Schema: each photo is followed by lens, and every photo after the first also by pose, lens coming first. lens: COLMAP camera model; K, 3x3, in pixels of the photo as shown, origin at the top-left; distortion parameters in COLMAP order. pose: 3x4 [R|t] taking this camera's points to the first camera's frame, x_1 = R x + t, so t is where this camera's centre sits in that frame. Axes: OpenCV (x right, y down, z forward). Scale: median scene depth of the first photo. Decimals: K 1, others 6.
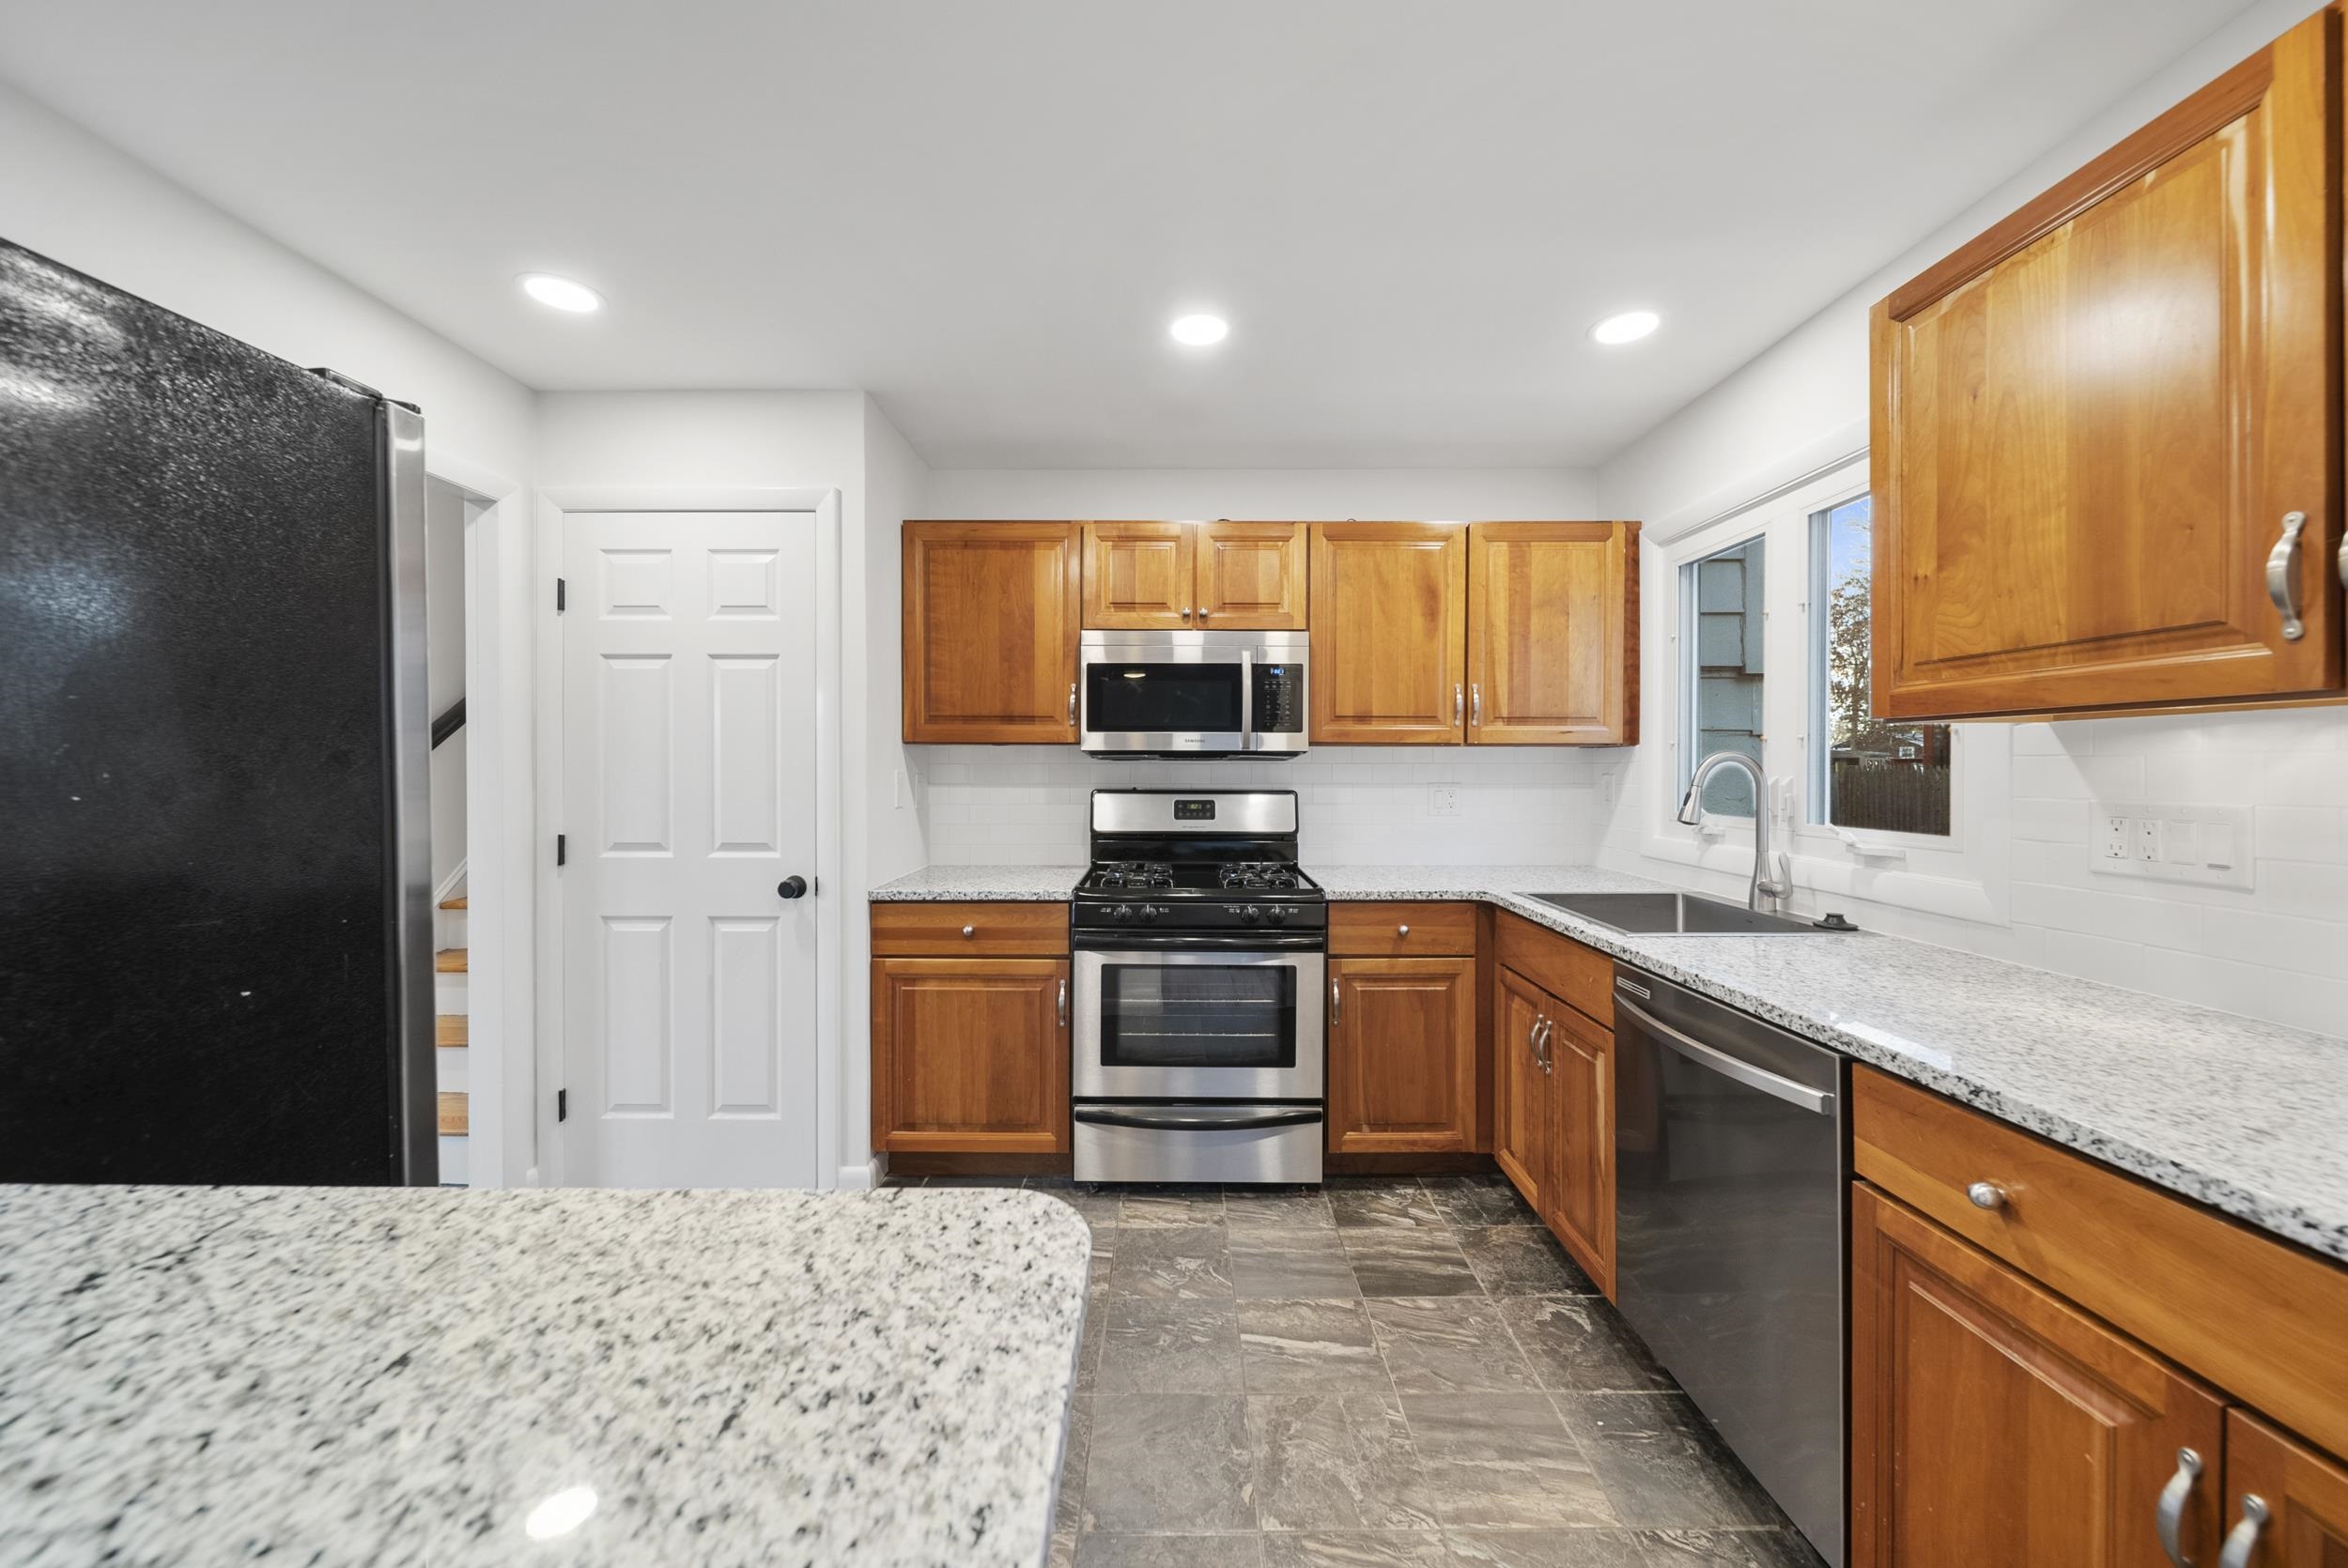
lens RADIAL K [[825.3, 0, 1169.9], [0, 825.3, 776.9], [0, 0, 1]] dist [0.000301, -0.000026]
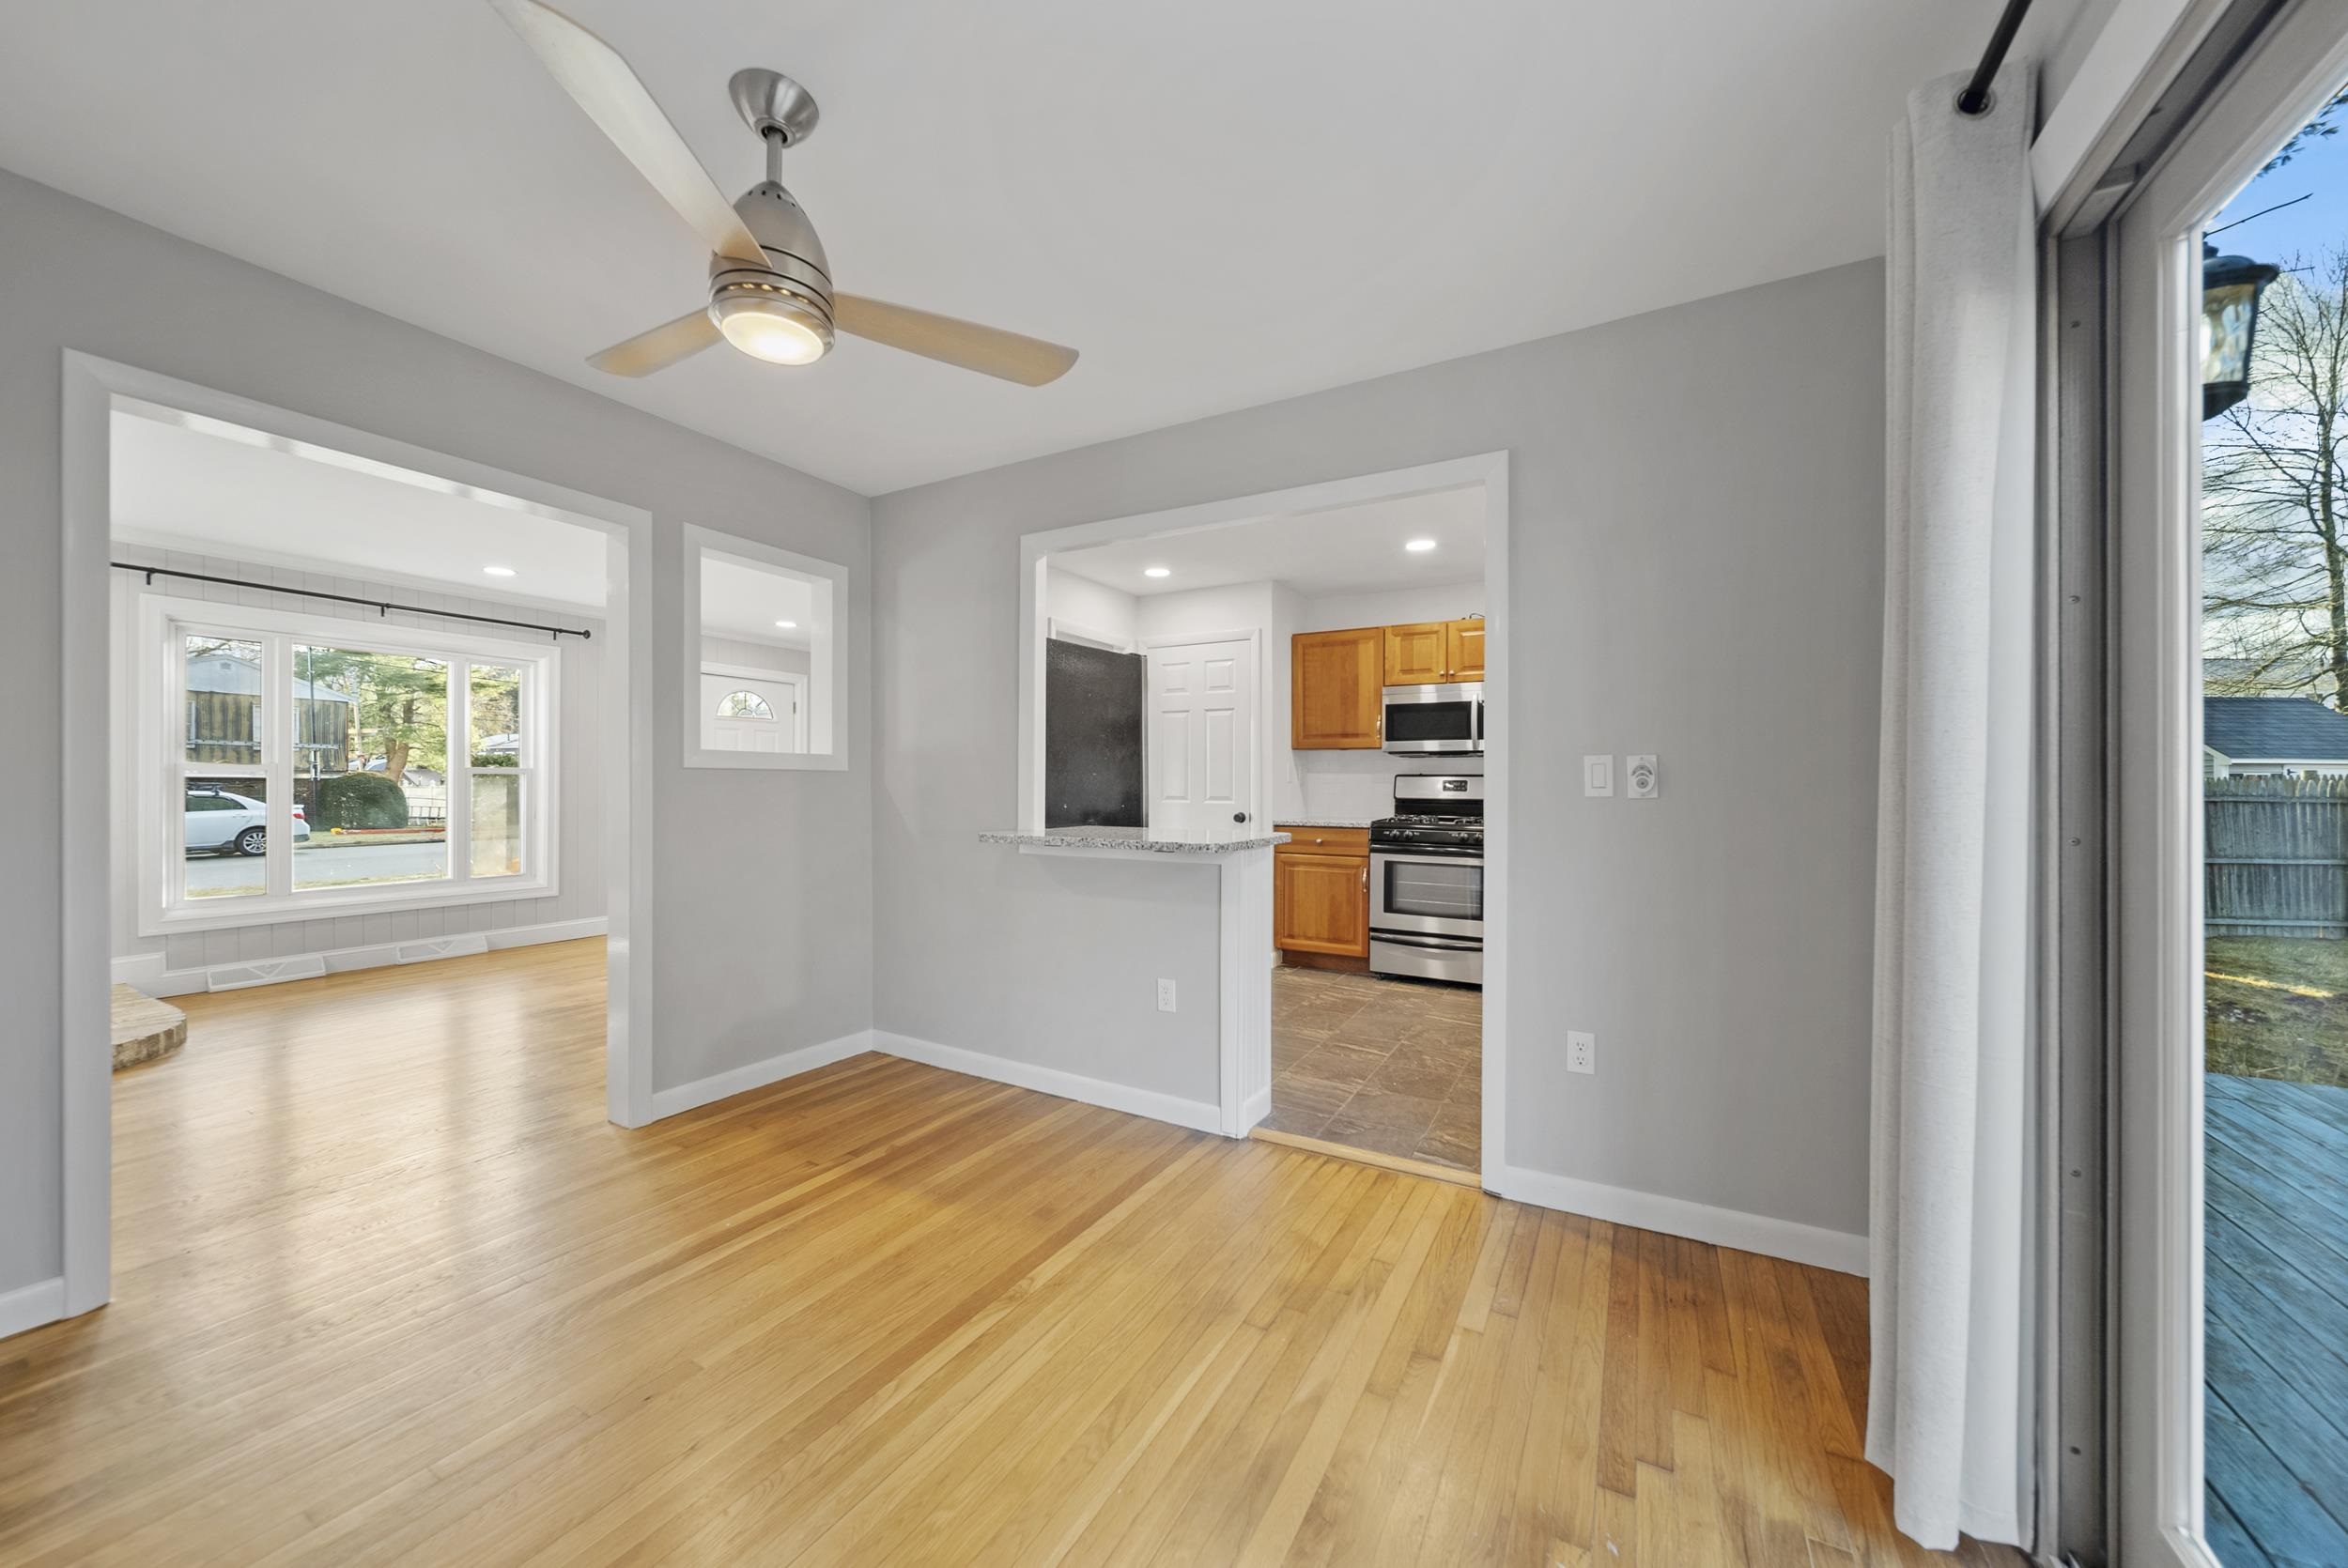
lens RADIAL K [[825.3, 0, 1169.9], [0, 825.3, 776.9], [0, 0, 1]] dist [0.000301, -0.000026]
pose [[0.870841, -0.001306, -0.491562, 0.416244], [-0.005971, 0.999895, -0.013235, 0.055708], [0.491528, 0.014461, 0.870742, -0.907768]]
